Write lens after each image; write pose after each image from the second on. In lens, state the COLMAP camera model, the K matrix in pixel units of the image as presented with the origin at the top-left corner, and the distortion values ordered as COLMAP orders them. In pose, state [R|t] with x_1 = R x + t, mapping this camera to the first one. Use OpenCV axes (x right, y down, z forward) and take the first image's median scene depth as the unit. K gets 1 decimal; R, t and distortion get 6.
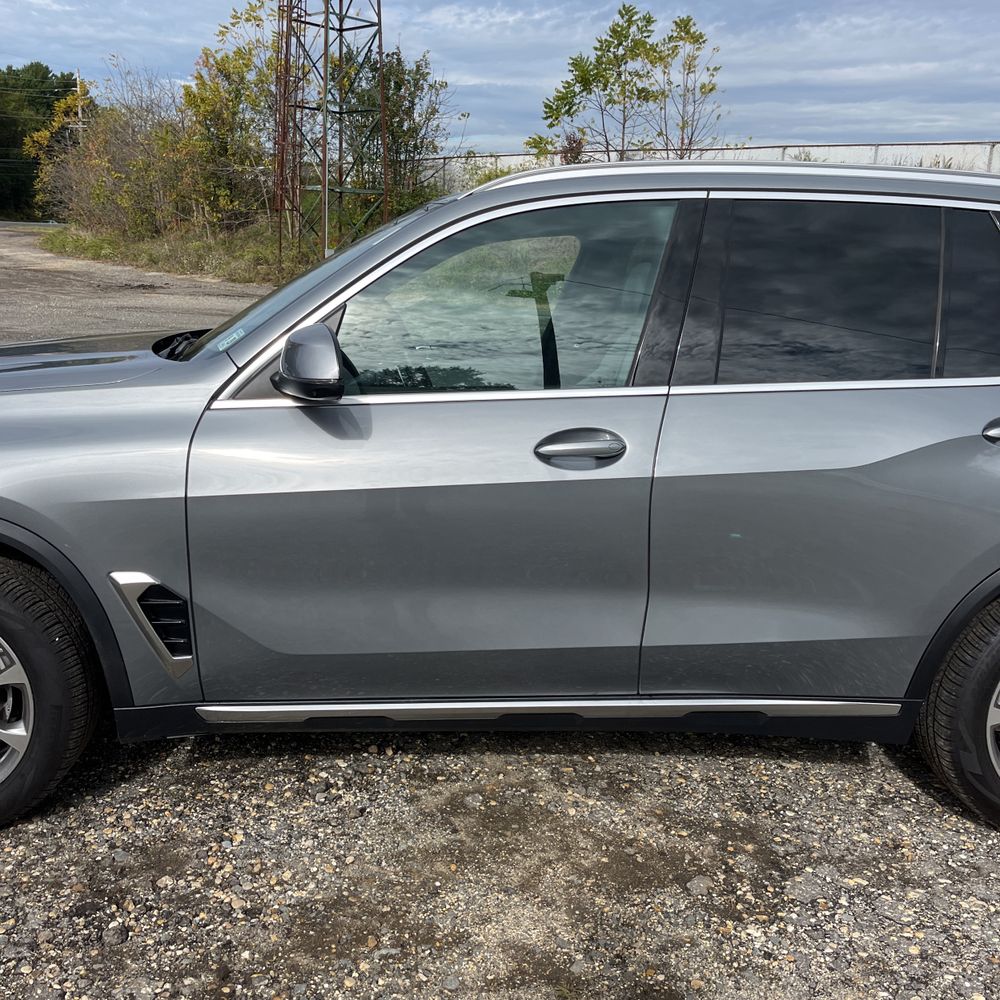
lens RADIAL K [[1035.1, 0, 478.8], [0, 1035.1, 500.8], [0, 0, 1]] dist [0.019292, 0.013732]
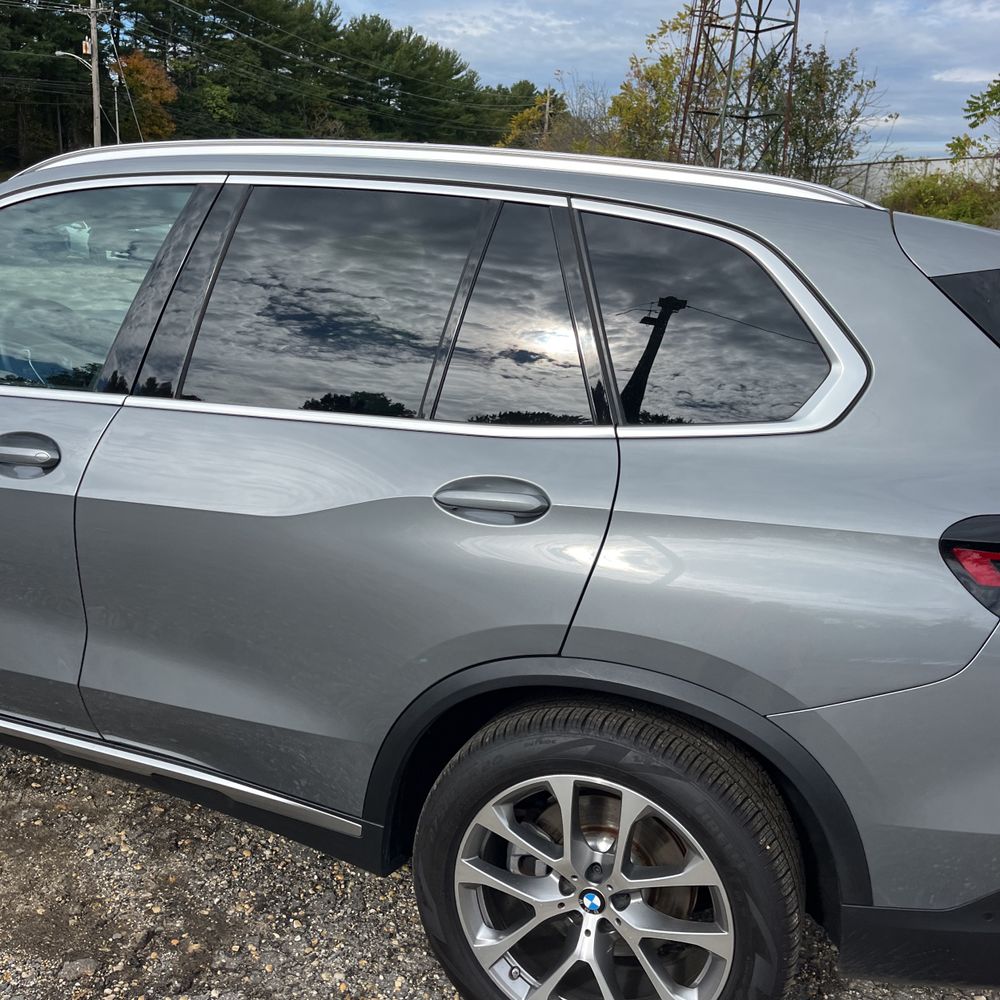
lens RADIAL K [[1019.3, 0, 493.3], [0, 1019.3, 512.2], [0, 0, 1]] dist [0.031378, -0.035815]
pose [[0.905094, 0.132746, -0.403959, 0.092745], [-0.130349, 0.990900, 0.033569, -0.009390], [0.404739, 0.022272, 0.914161, 0.038880]]
